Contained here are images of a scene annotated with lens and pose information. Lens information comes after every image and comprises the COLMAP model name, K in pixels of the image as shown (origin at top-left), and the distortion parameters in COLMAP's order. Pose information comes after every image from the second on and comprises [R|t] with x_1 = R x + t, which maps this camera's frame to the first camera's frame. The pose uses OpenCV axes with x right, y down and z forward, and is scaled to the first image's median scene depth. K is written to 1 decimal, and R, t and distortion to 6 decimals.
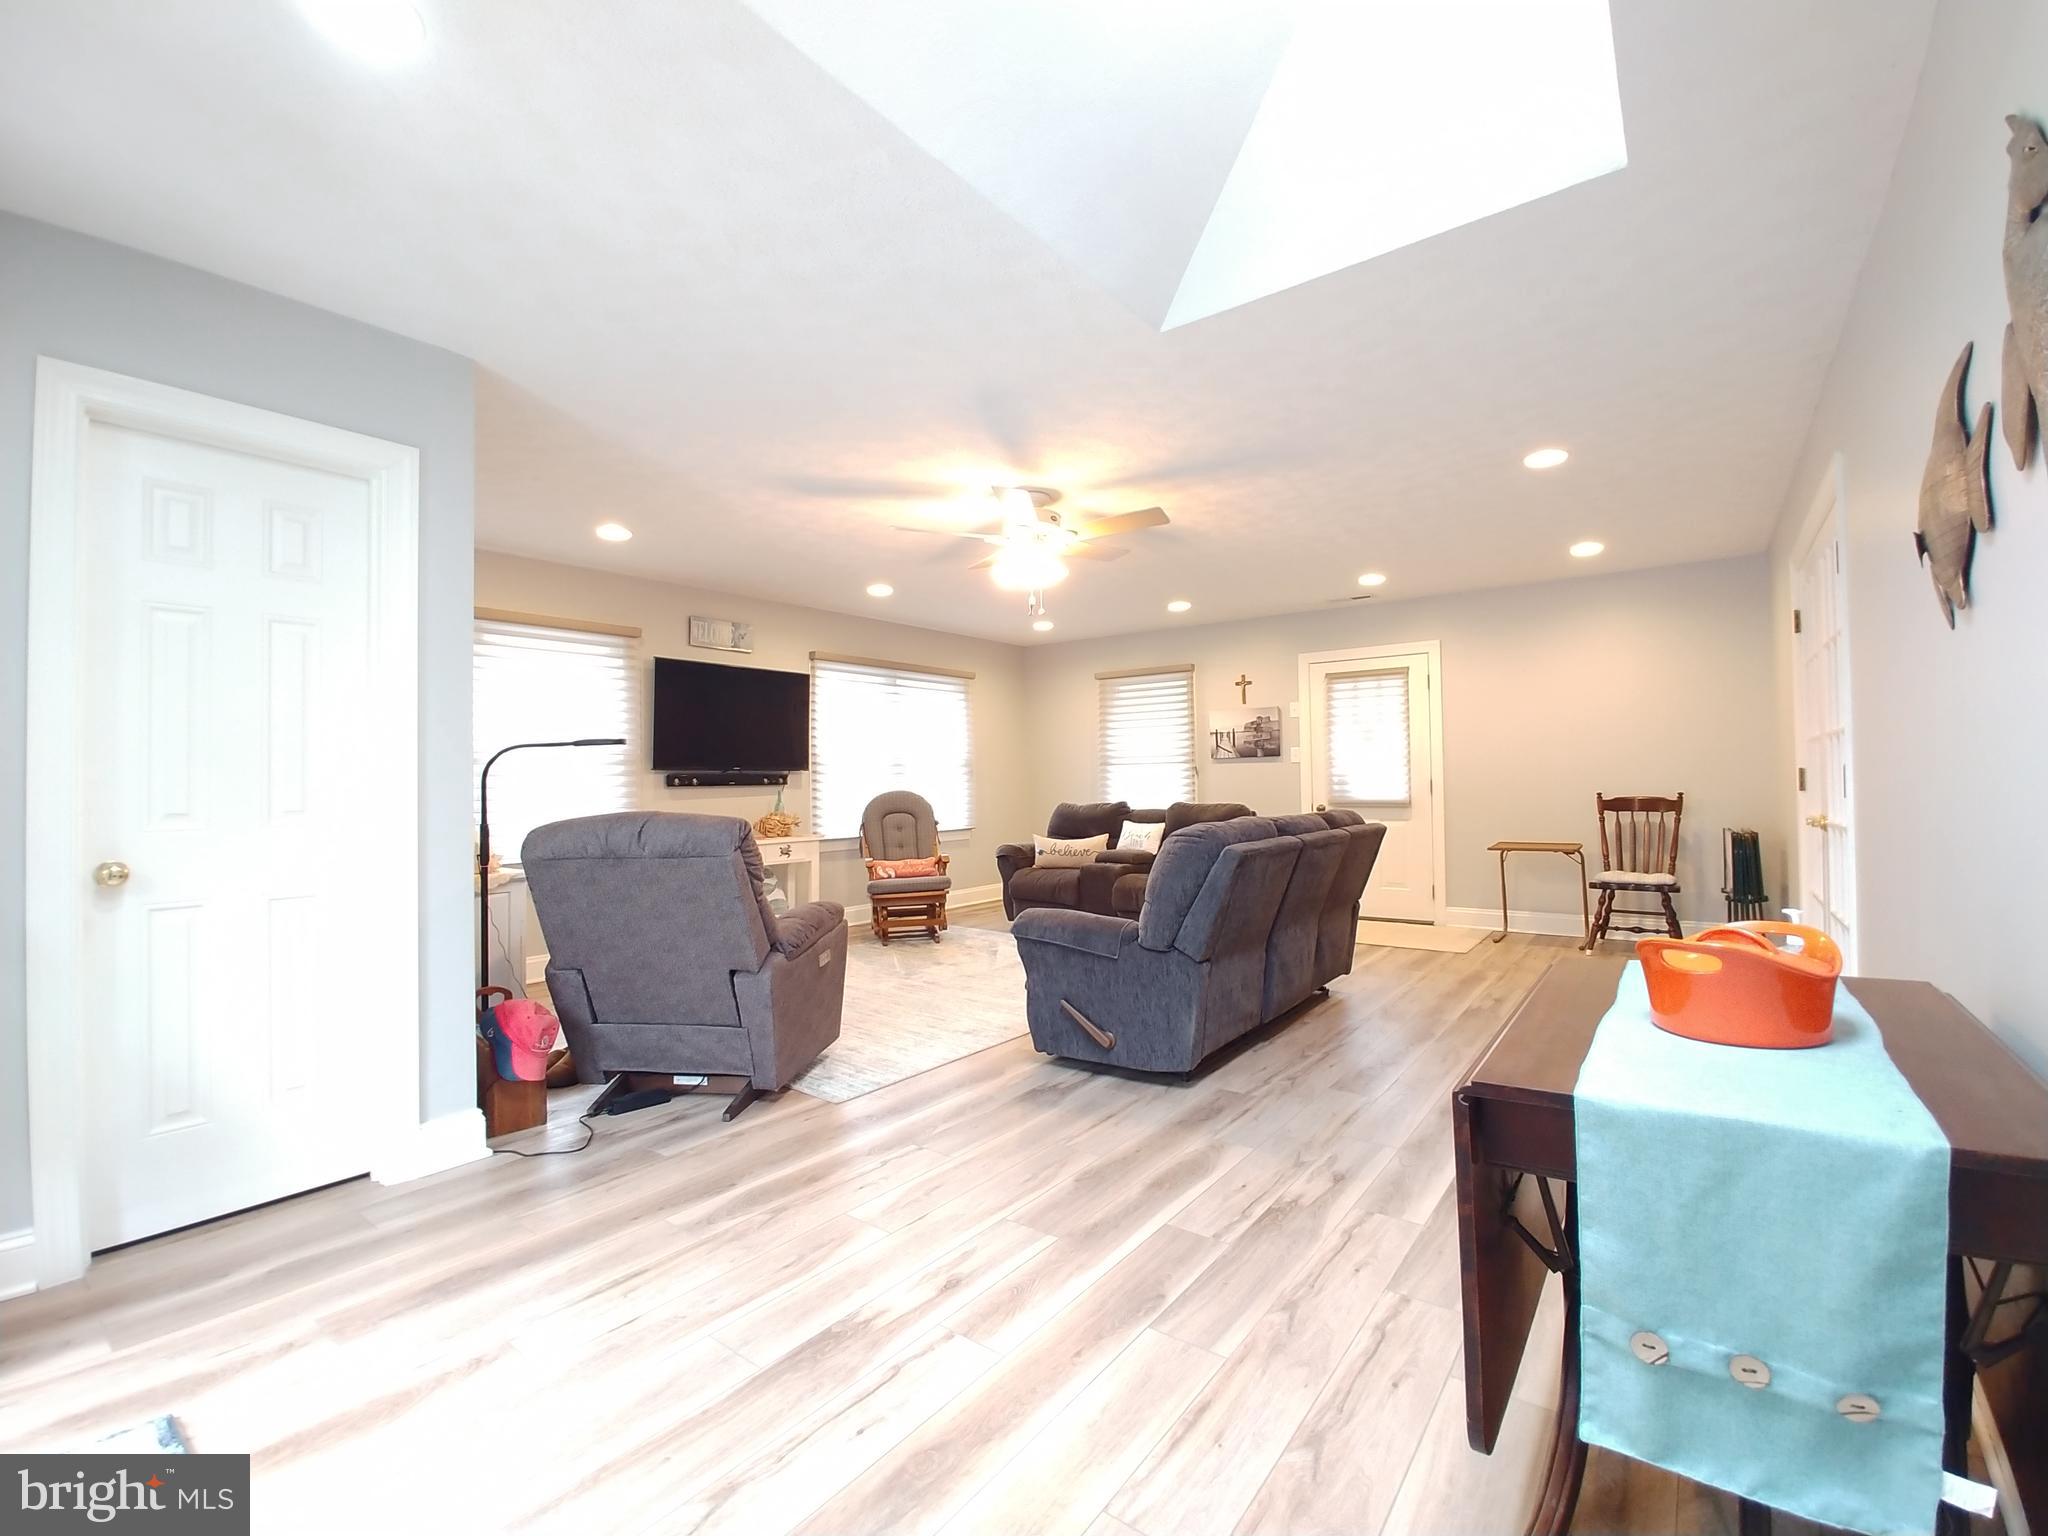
lens RADIAL K [[894.6, 0, 1034.2], [0, 894.6, 758.5], [0, 0, 1]] dist [-0.027627, 0.003040]
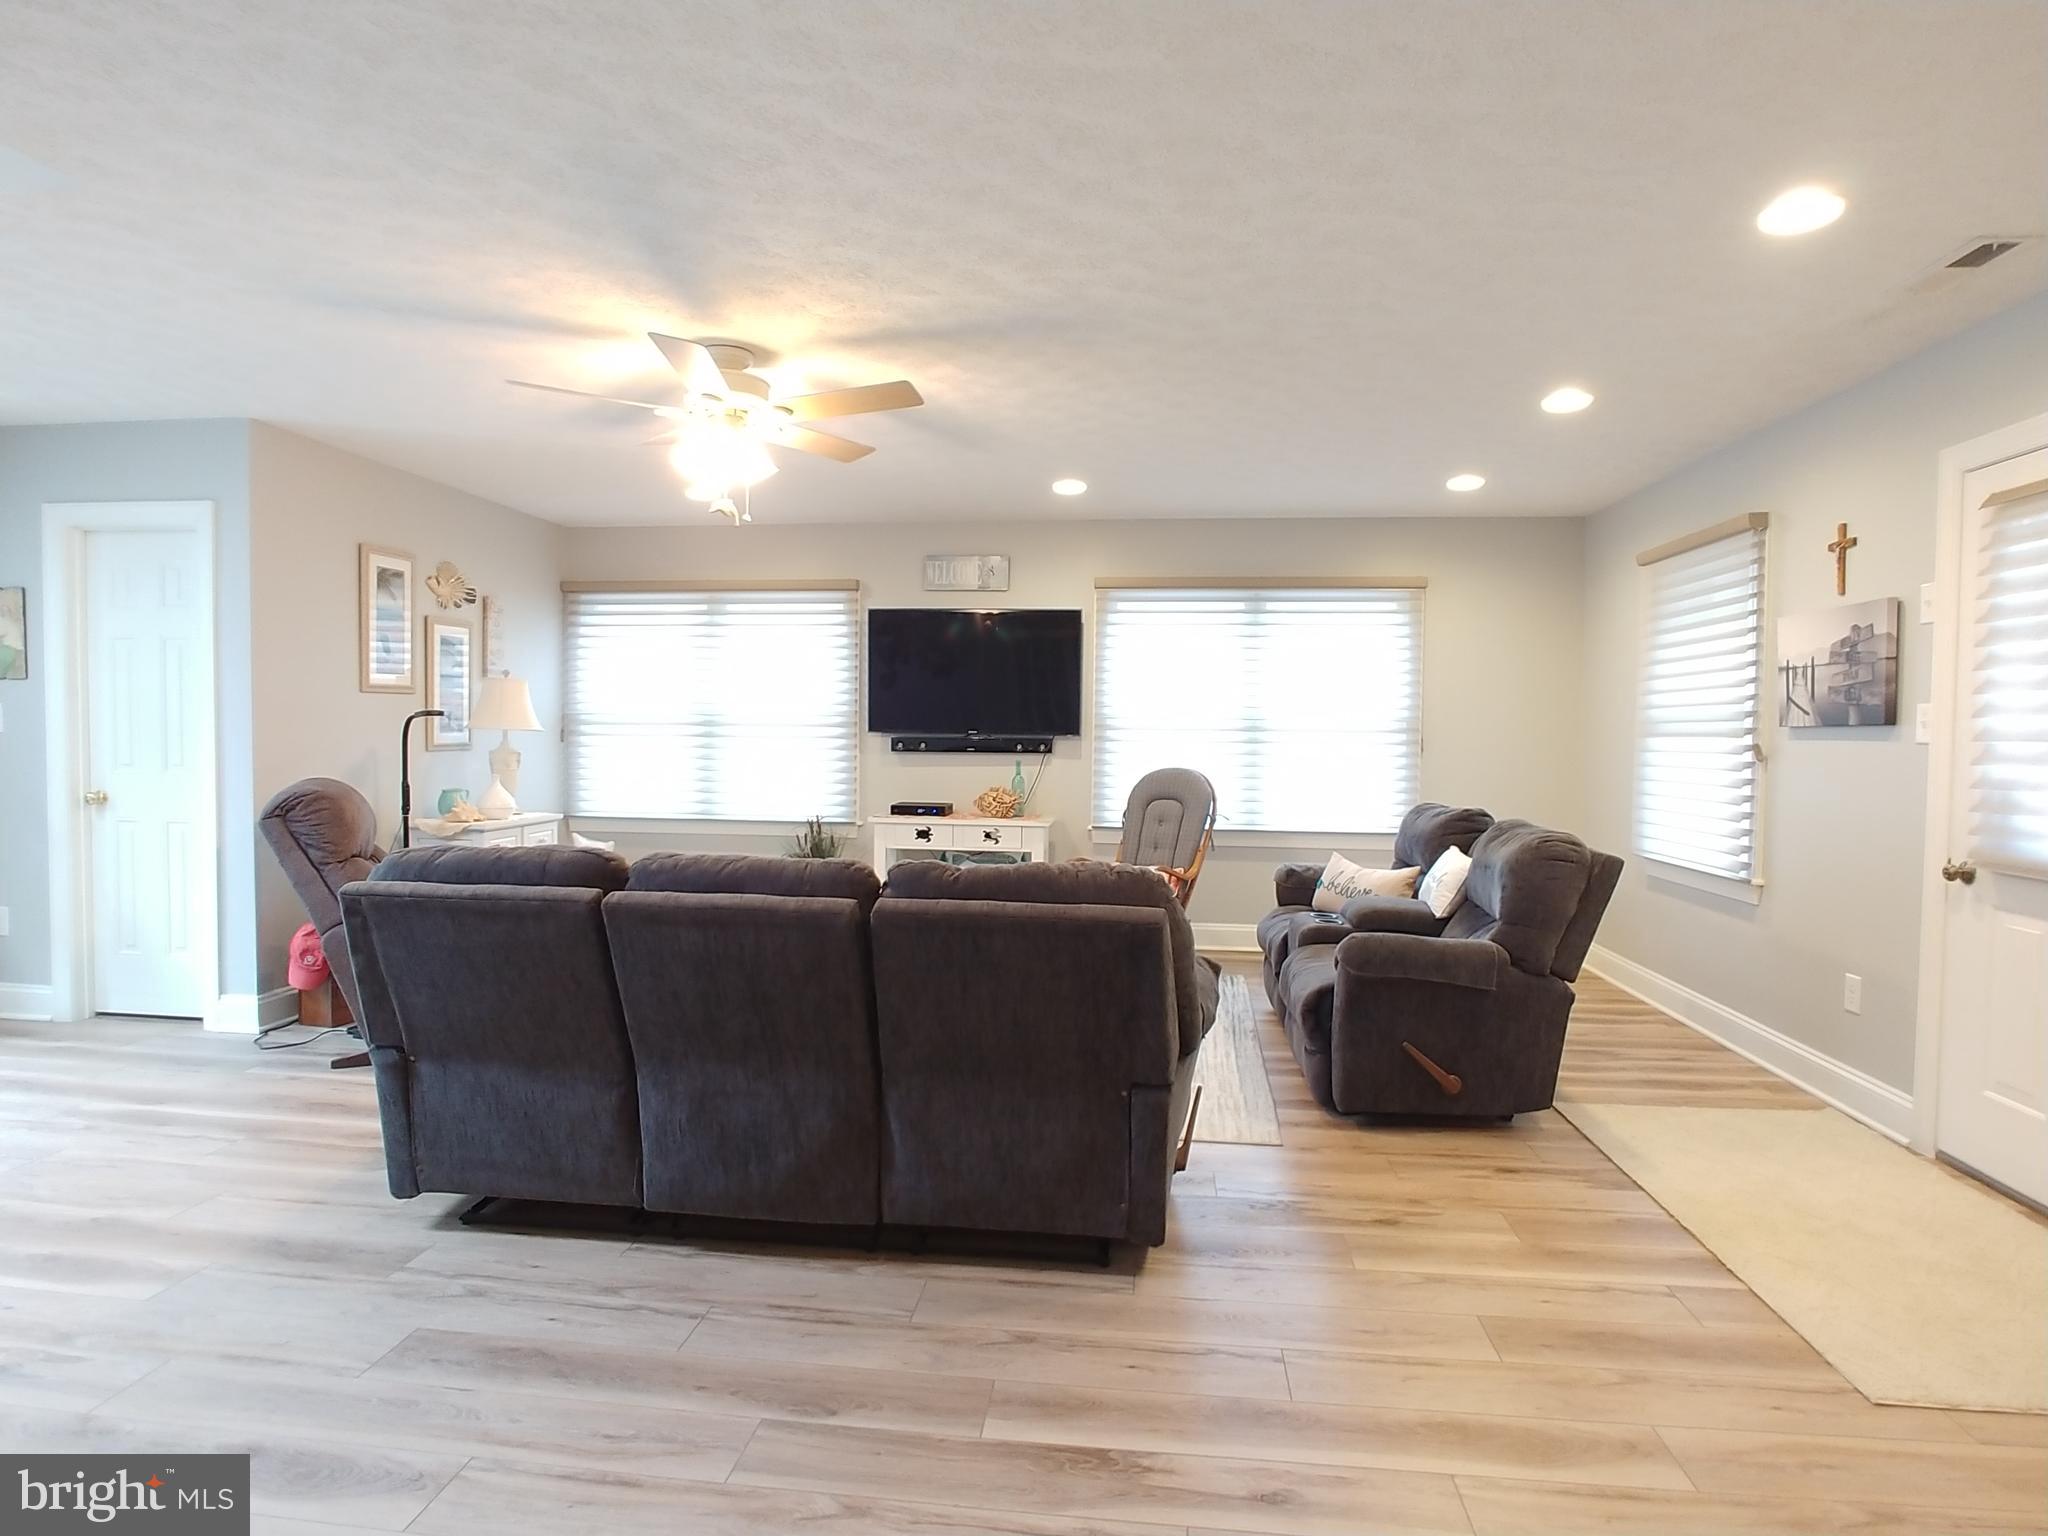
lens RADIAL K [[1091.0, 0, 1031.2], [0, 1091.0, 773.9], [0, 0, 1]] dist [-0.033544, 0.007222]
pose [[0.507599, 0.053038, -0.859959, 0.610510], [0.003094, 0.997985, 0.063377, -0.015148], [0.861588, -0.034831, 0.506412, 0.553323]]
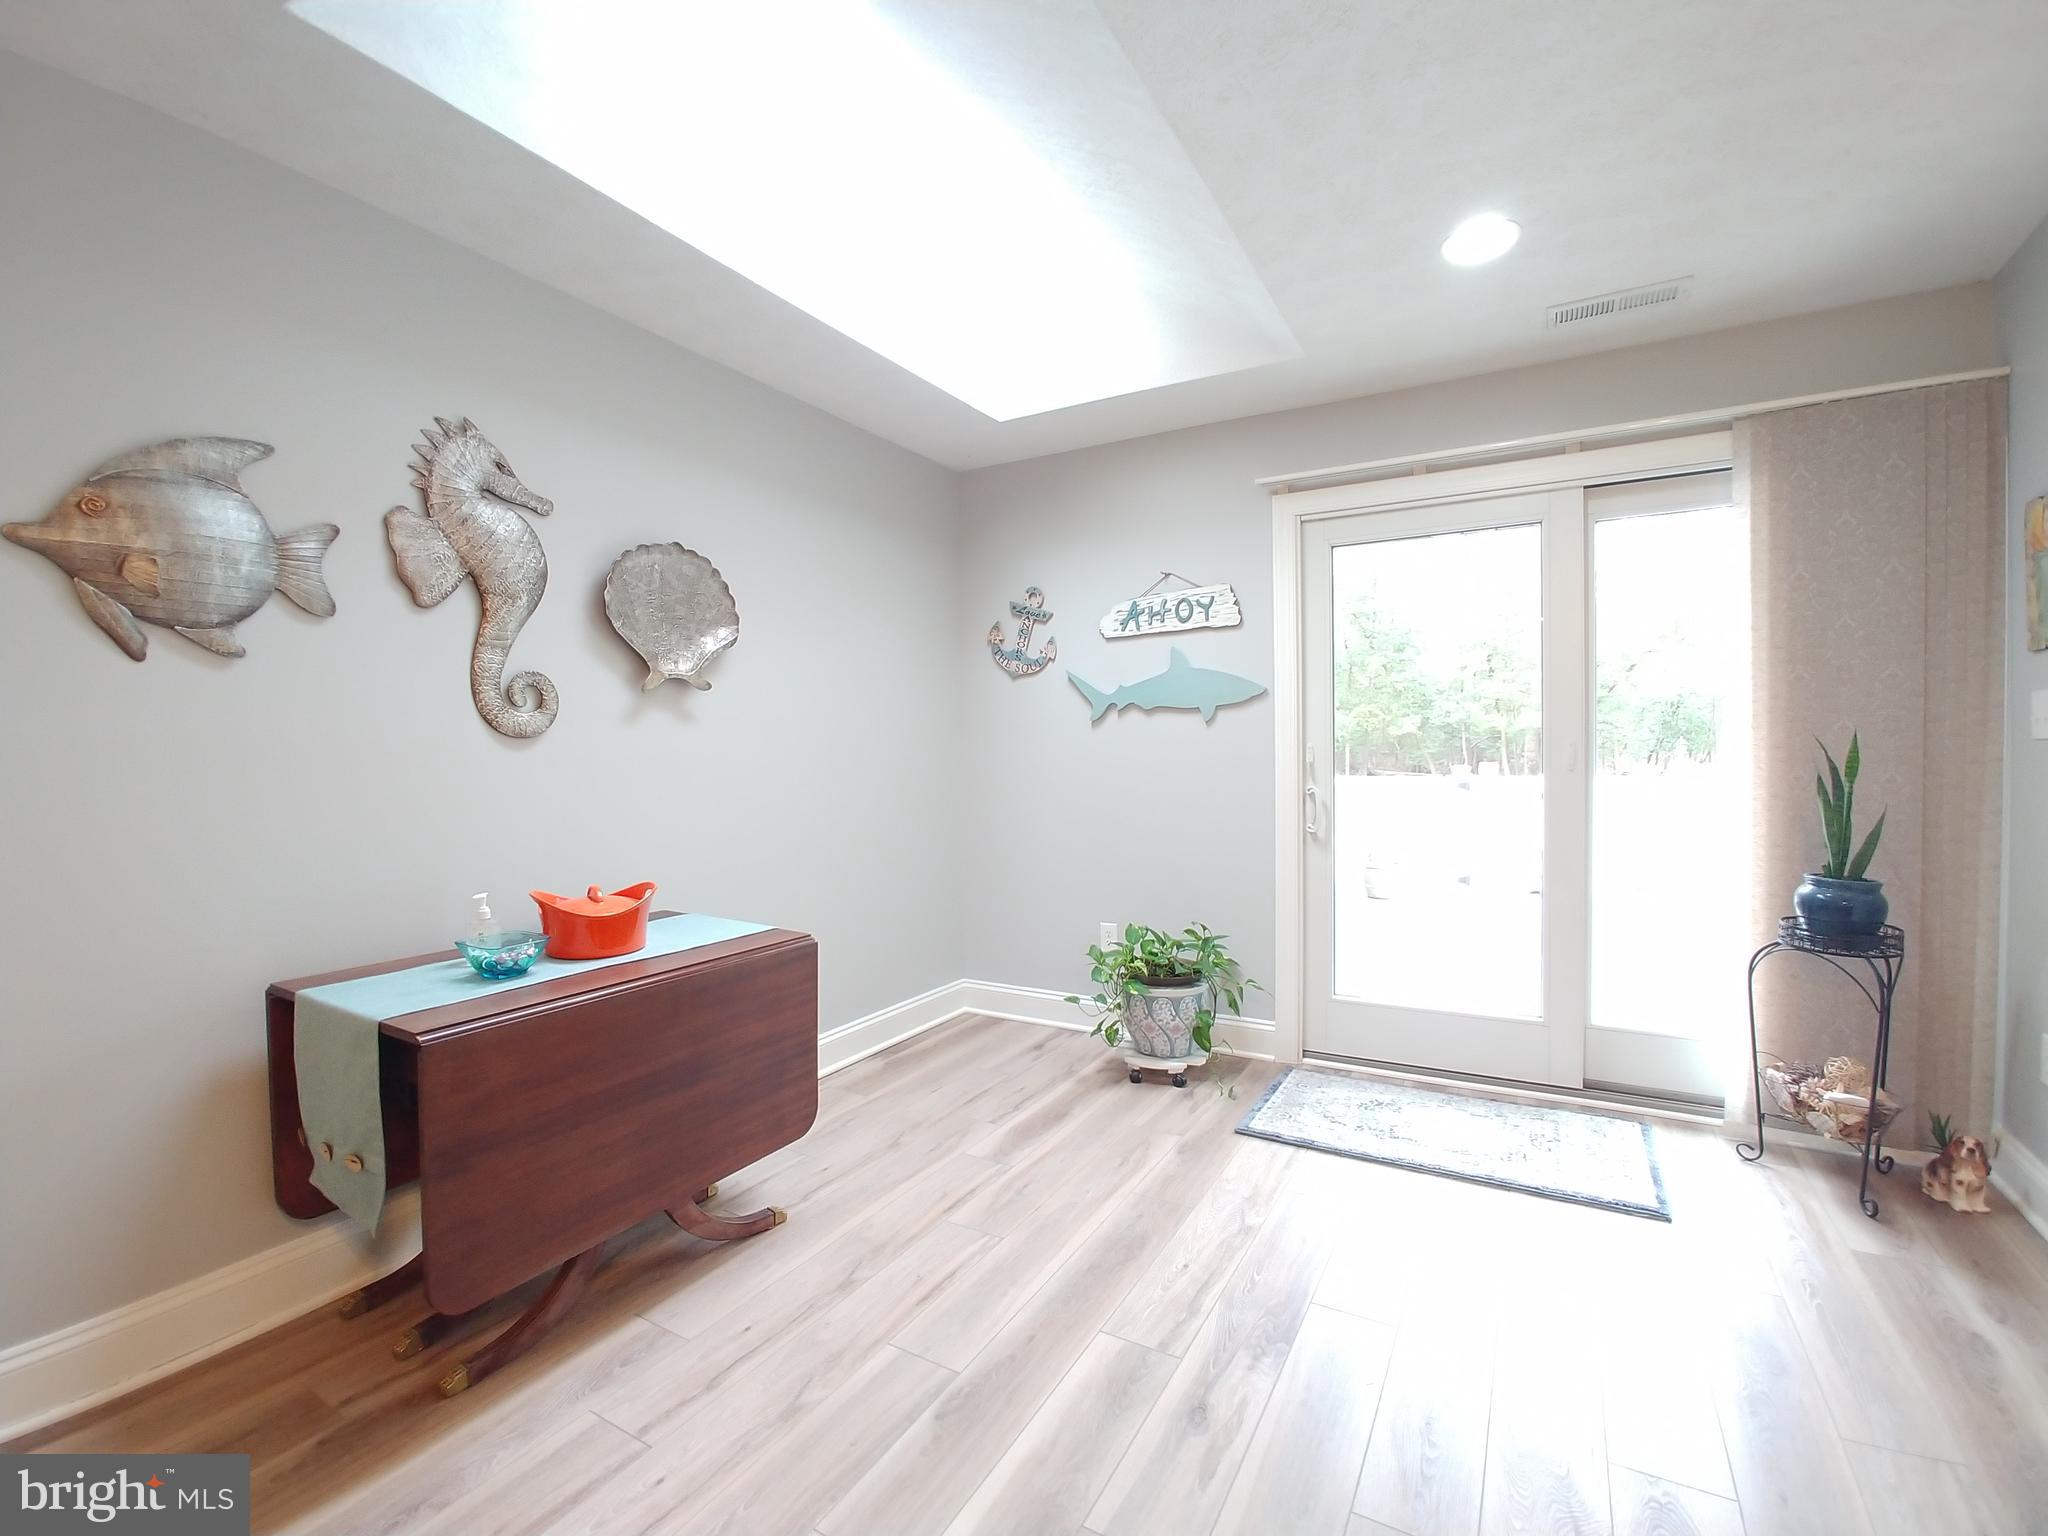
lens RADIAL K [[894.6, 0, 1030.3], [0, 894.6, 781.4], [0, 0, 1]] dist [-0.027627, 0.003040]
pose [[-0.992110, 0.029320, -0.121892, 0.047251], [0.028463, 0.999556, 0.008772, 0.003557], [0.122095, 0.005234, -0.992505, 0.606467]]
